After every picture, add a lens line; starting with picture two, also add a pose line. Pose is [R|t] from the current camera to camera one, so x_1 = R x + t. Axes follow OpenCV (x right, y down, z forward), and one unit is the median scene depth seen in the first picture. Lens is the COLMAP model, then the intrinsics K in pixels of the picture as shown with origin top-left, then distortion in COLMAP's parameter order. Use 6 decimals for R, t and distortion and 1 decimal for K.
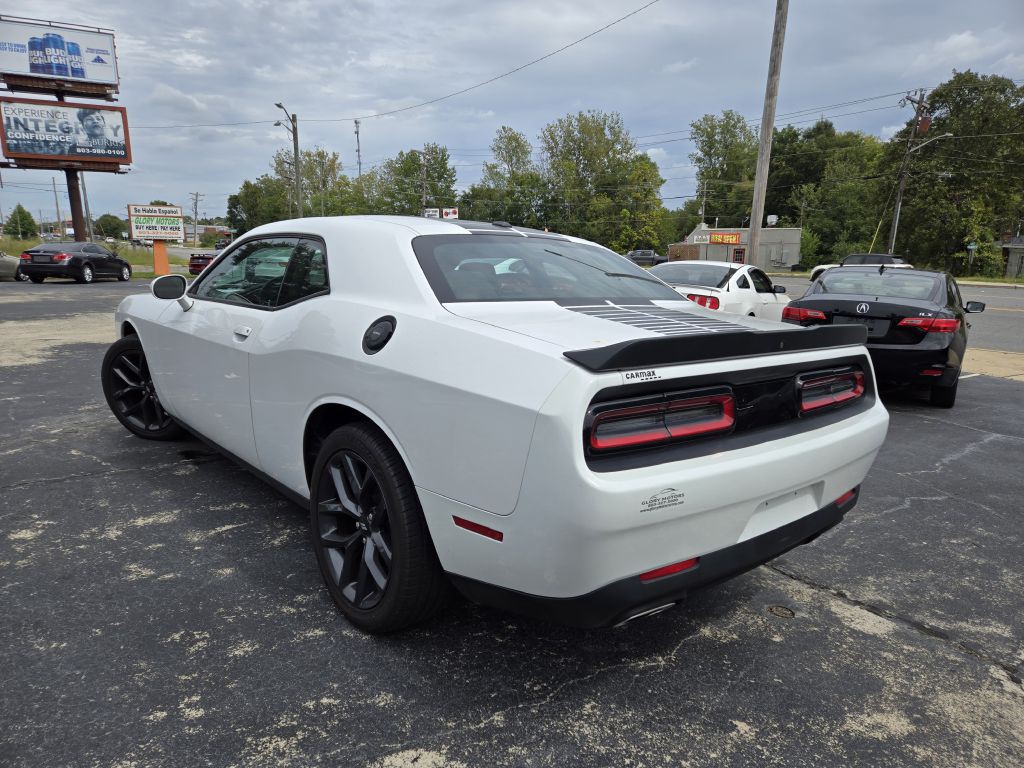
lens RADIAL K [[680.6, 0, 517.0], [0, 680.6, 390.1], [0, 0, 1]] dist [0.070853, -0.056118]
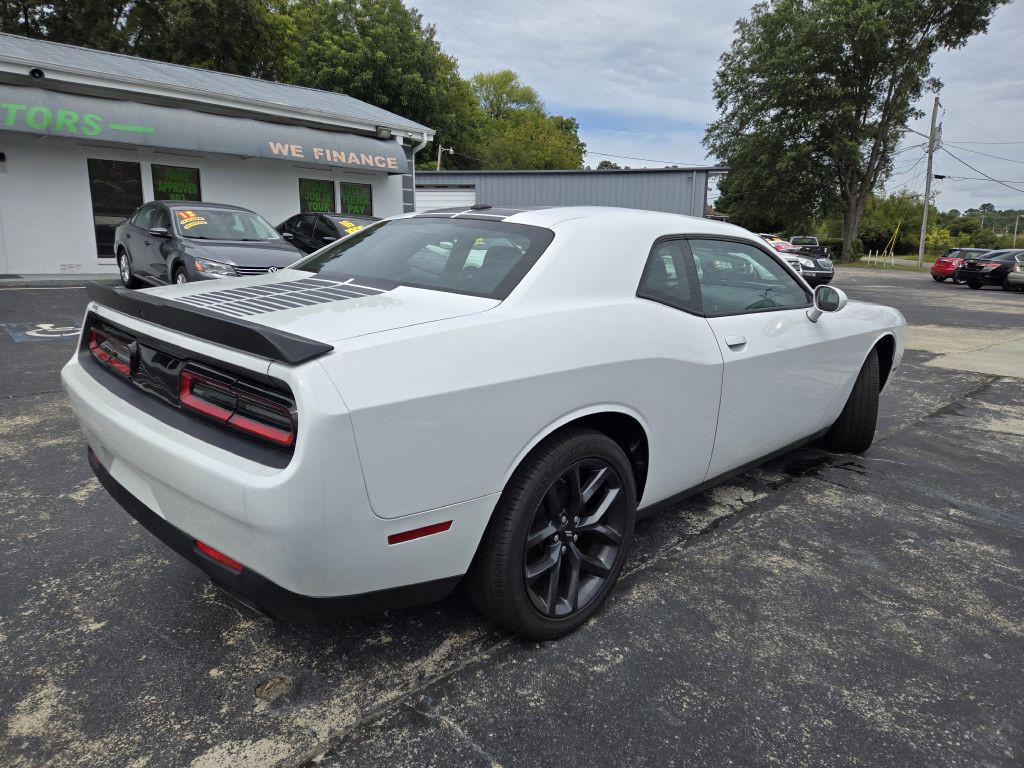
lens RADIAL K [[680.6, 0, 518.9], [0, 680.6, 381.1], [0, 0, 1]] dist [0.070853, -0.056118]
pose [[0.089207, 0.180341, -0.979551, 0.061951], [-0.217470, 0.963270, 0.157538, -0.010612], [0.971982, 0.198969, 0.125149, 0.062070]]
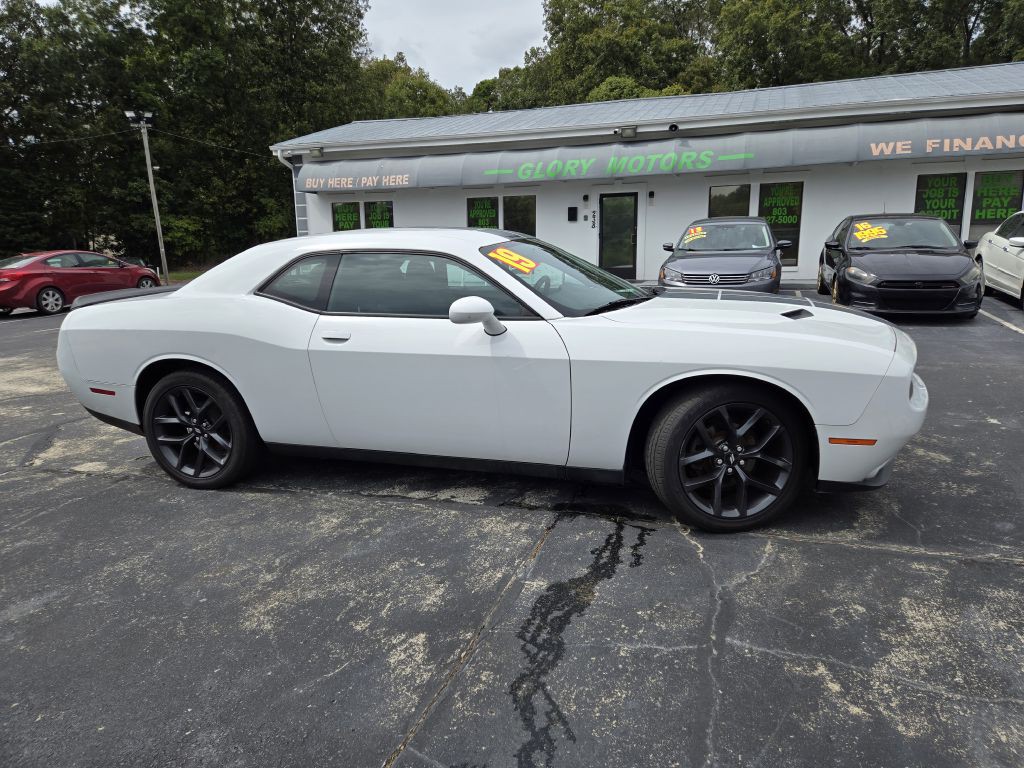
lens RADIAL K [[680.6, 0, 516.5], [0, 680.6, 378.2], [0, 0, 1]] dist [0.070853, -0.056118]
pose [[-0.849418, 0.095928, -0.518929, 0.026448], [-0.102163, 0.934845, 0.340040, -0.031481], [0.517738, 0.341851, -0.784274, 0.157222]]
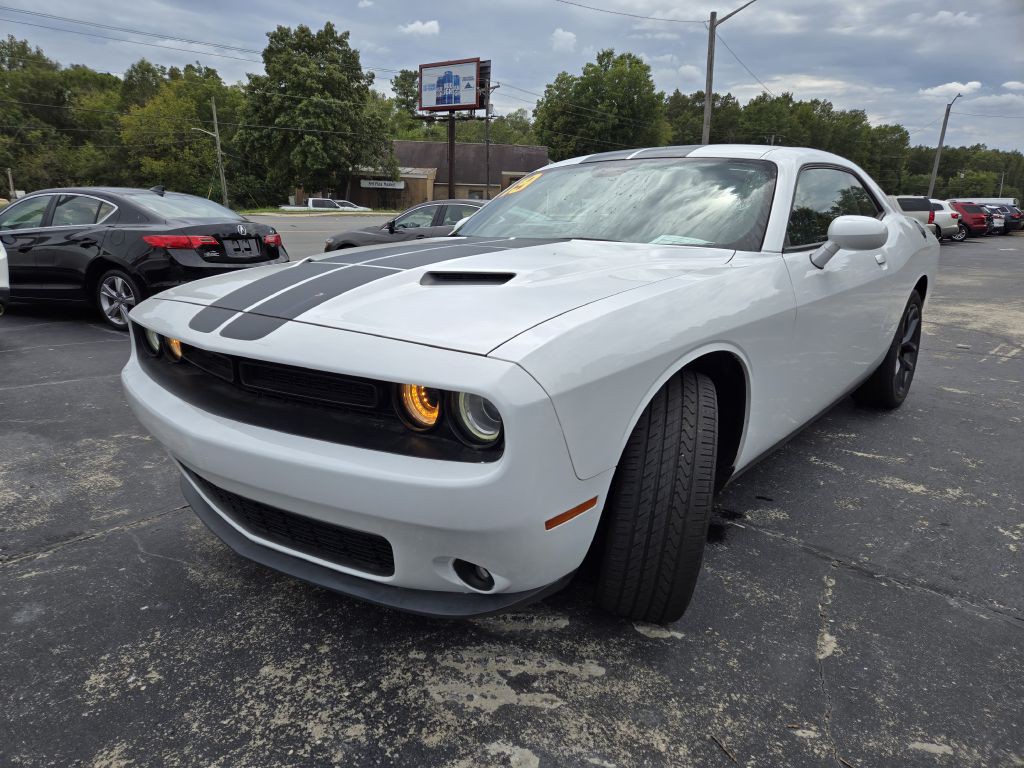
lens RADIAL K [[680.6, 0, 508.6], [0, 680.6, 384.9], [0, 0, 1]] dist [0.070853, -0.056118]
pose [[-0.165092, -0.283600, 0.944624, -0.086340], [0.176757, 0.933753, 0.311228, -0.021272], [-0.970310, 0.218350, -0.104027, 0.107561]]
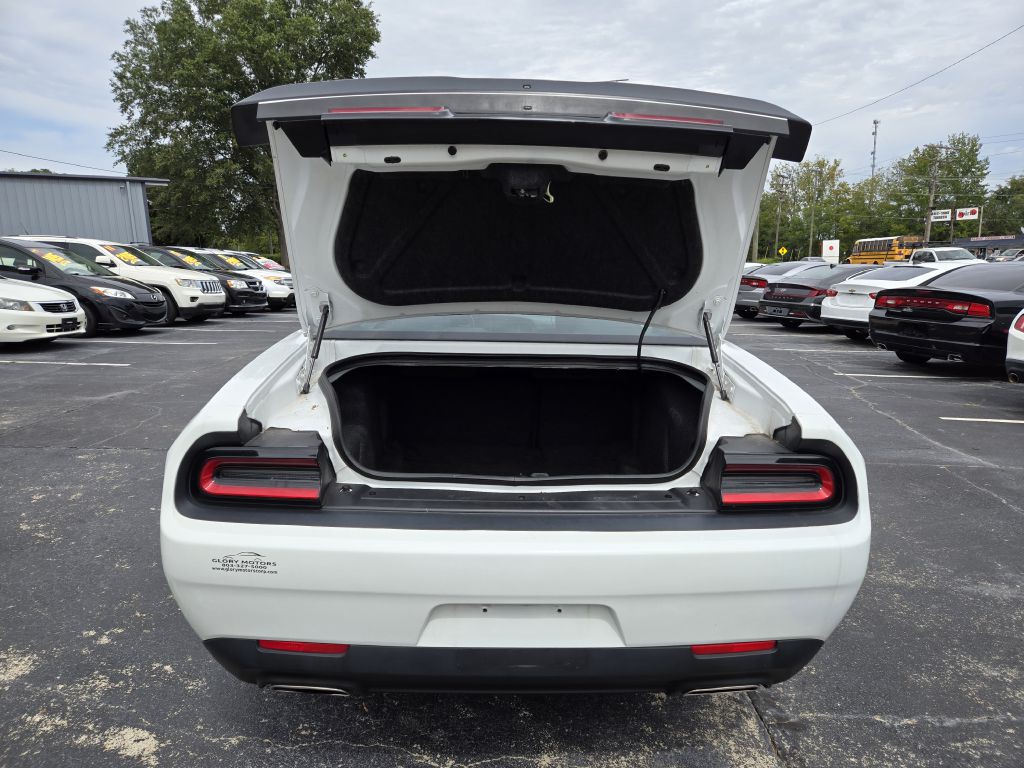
lens RADIAL K [[680.6, 0, 518.4], [0, 680.6, 384.7], [0, 0, 1]] dist [0.070853, -0.056118]
pose [[0.778206, 0.087236, -0.621921, 0.037188], [-0.104014, 0.994532, 0.009349, -0.004302], [0.619336, 0.057414, 0.783024, 0.017622]]
